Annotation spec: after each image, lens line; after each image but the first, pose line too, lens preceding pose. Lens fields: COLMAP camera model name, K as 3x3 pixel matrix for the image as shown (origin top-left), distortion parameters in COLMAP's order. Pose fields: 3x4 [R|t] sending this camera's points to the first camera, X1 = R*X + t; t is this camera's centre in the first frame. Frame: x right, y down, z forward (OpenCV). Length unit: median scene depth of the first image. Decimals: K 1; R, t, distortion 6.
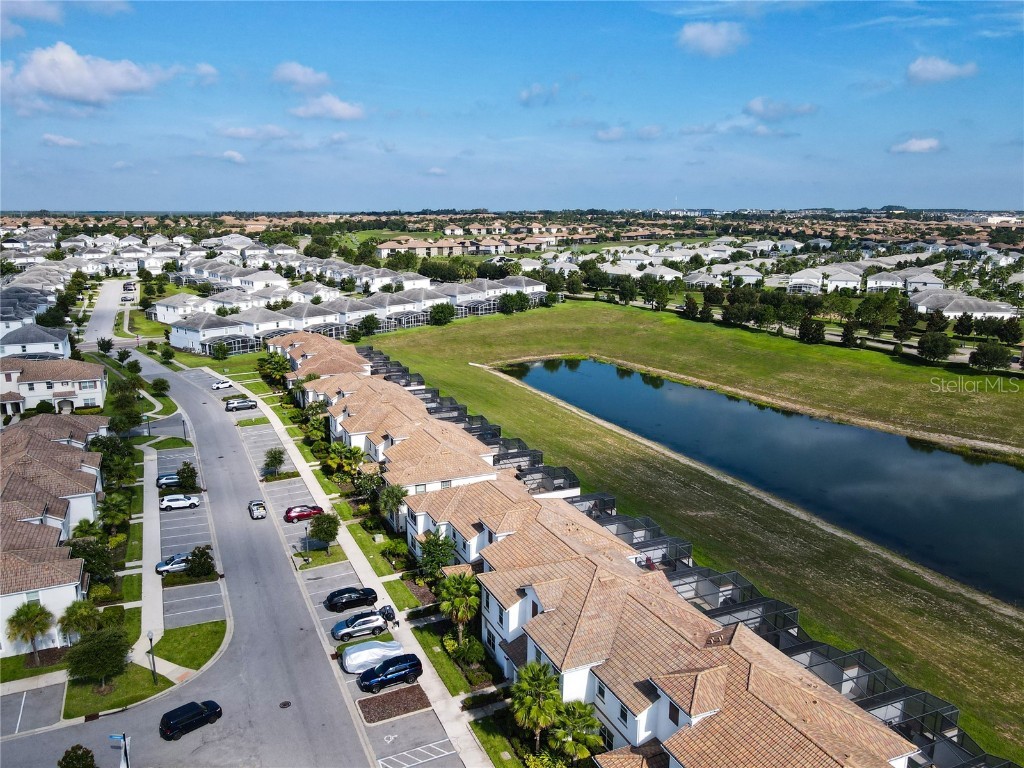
lens RADIAL K [[778.6, 0, 504.9], [0, 778.6, 387.6], [0, 0, 1]] dist [-0.002103, 0.007867]
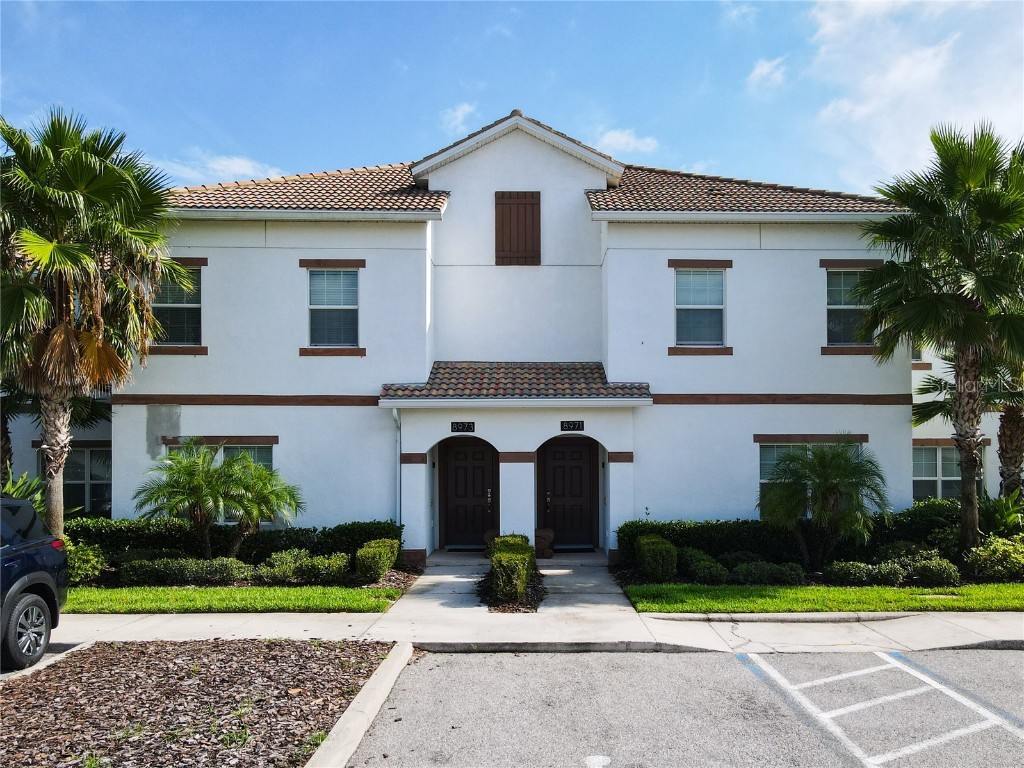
lens RADIAL K [[870.4, 0, 566.7], [0, 870.4, 454.9], [0, 0, 1]] dist [0.007929, 0.009176]
pose [[0.376577, 0.002892, 0.926381, -0.064128], [0.211405, 0.973340, -0.088976, 0.110599], [-0.901941, 0.229348, 0.365926, 0.252826]]
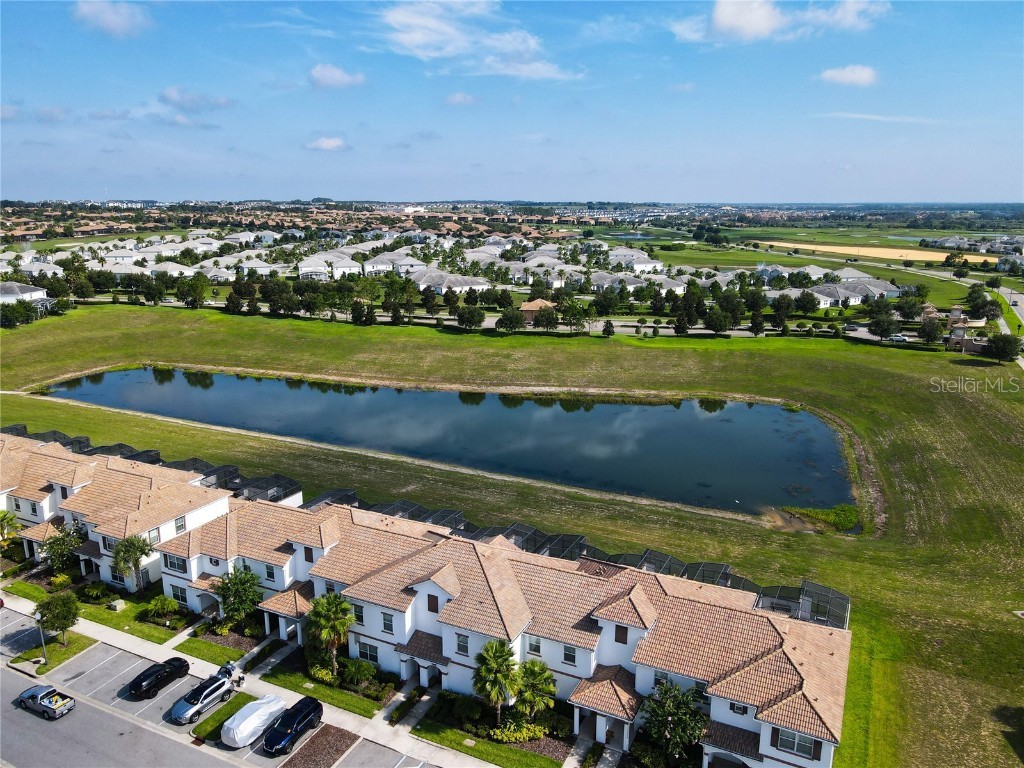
lens RADIAL K [[759.0, 0, 512.0], [0, 759.0, 384.0], [0, 0, 1]] dist [0.002451, 0.004914]
pose [[0.767270, -0.149318, 0.623699, -0.129558], [0.142040, 0.987931, 0.061782, -0.012155], [-0.625397, 0.041187, 0.779219, 0.042103]]
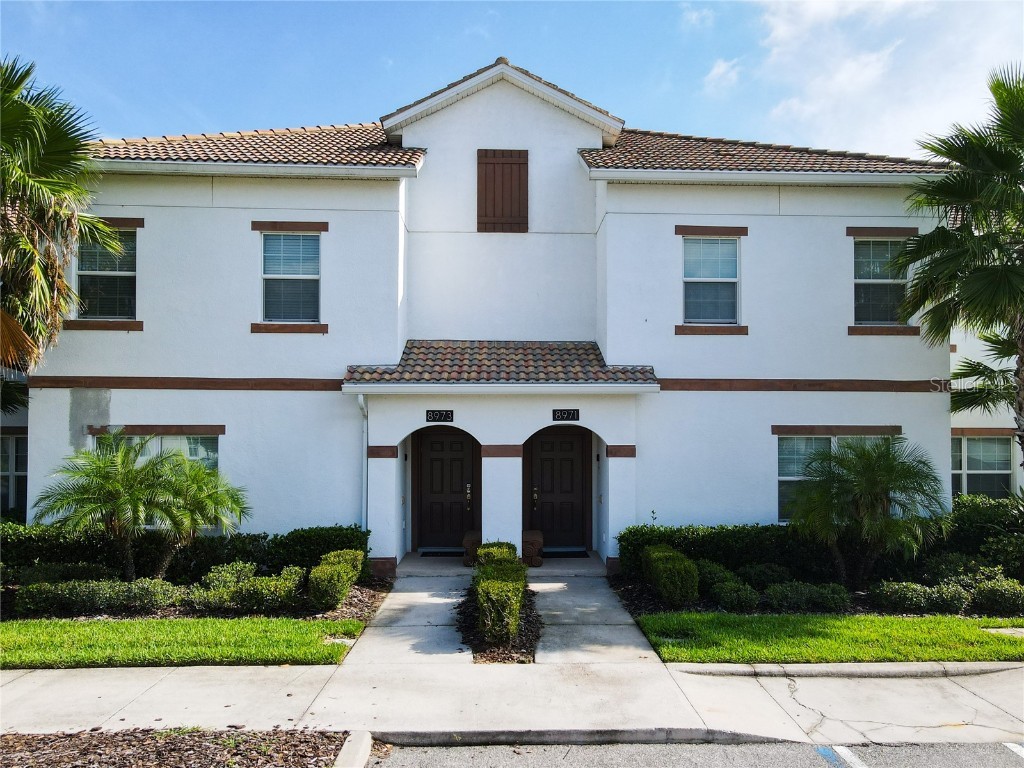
lens RADIAL K [[808.6, 0, 549.3], [0, 808.6, 418.8], [0, 0, 1]] dist [0.004004, 0.007250]
pose [[0.357964, 0.012020, 0.933658, -0.051442], [0.208788, 0.973569, -0.092583, 0.107209], [-0.910093, 0.228078, 0.345993, 0.259518]]
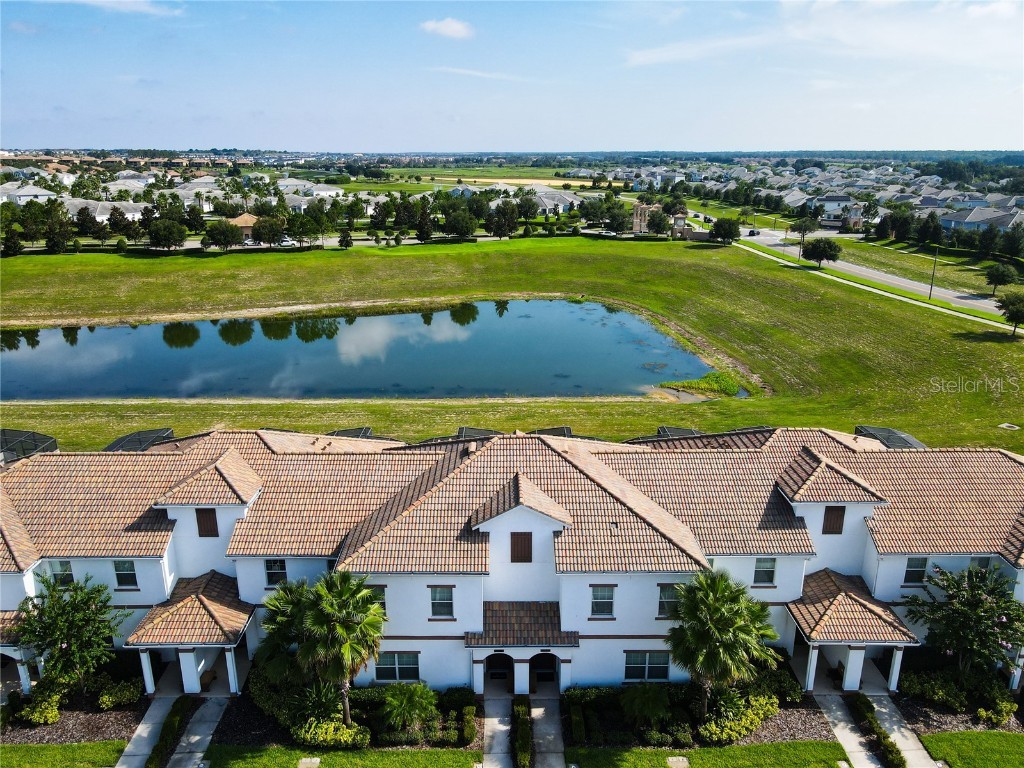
lens RADIAL K [[754.4, 0, 508.8], [0, 754.4, 390.9], [0, 0, 1]] dist [-0.002942, 0.007080]
pose [[0.401956, -0.279641, 0.871913, -0.115901], [0.205749, 0.955458, 0.211584, 0.017452], [-0.892243, 0.094348, 0.441588, 0.213454]]
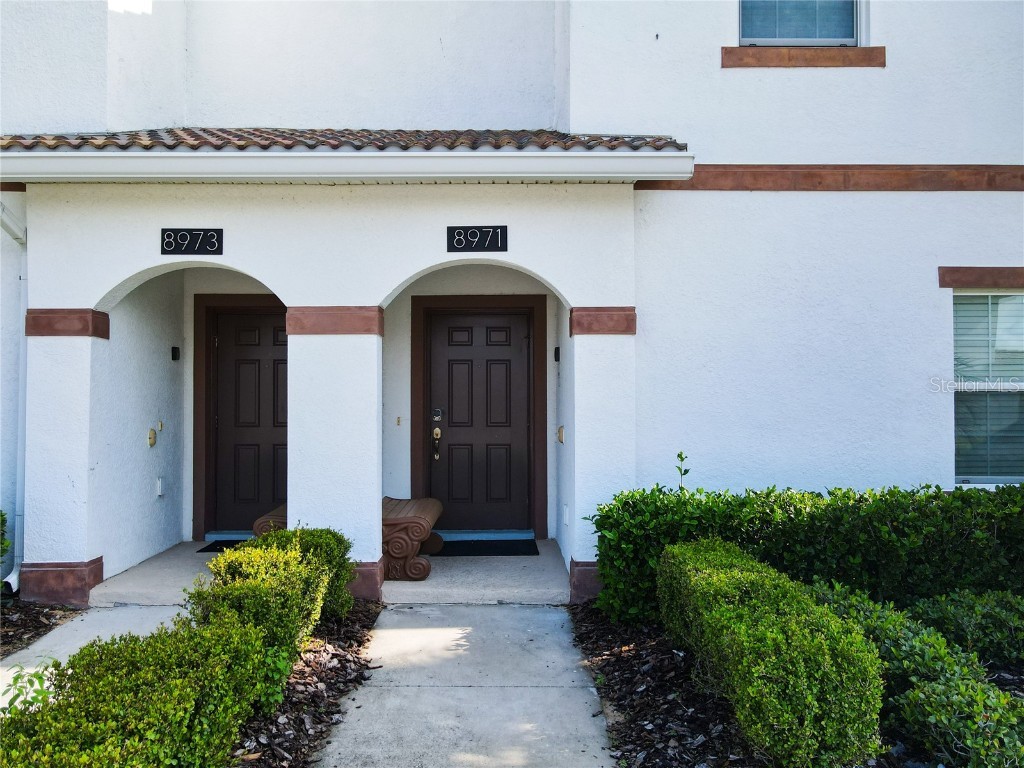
lens RADIAL K [[754.4, 0, 508.8], [0, 754.4, 390.9], [0, 0, 1]] dist [-0.002942, 0.007080]
pose [[0.396498, 0.010692, 0.917973, -0.016764], [0.207491, 0.973014, -0.100954, 0.109221], [-0.894280, 0.230500, 0.383580, 0.269944]]
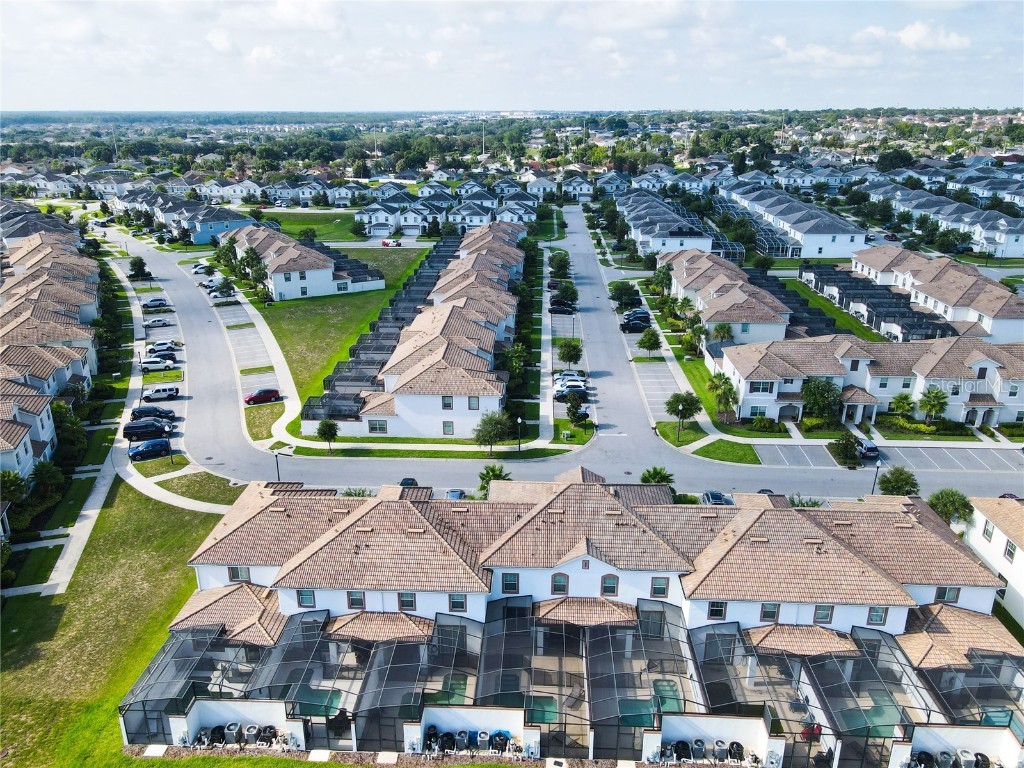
lens RADIAL K [[754.4, 0, 508.8], [0, 754.4, 390.9], [0, 0, 1]] dist [-0.002942, 0.007080]
pose [[-0.457829, 0.295979, -0.838326, 0.265195], [-0.193996, 0.886973, 0.419100, -0.075121], [0.867617, 0.354507, -0.348663, 0.350320]]
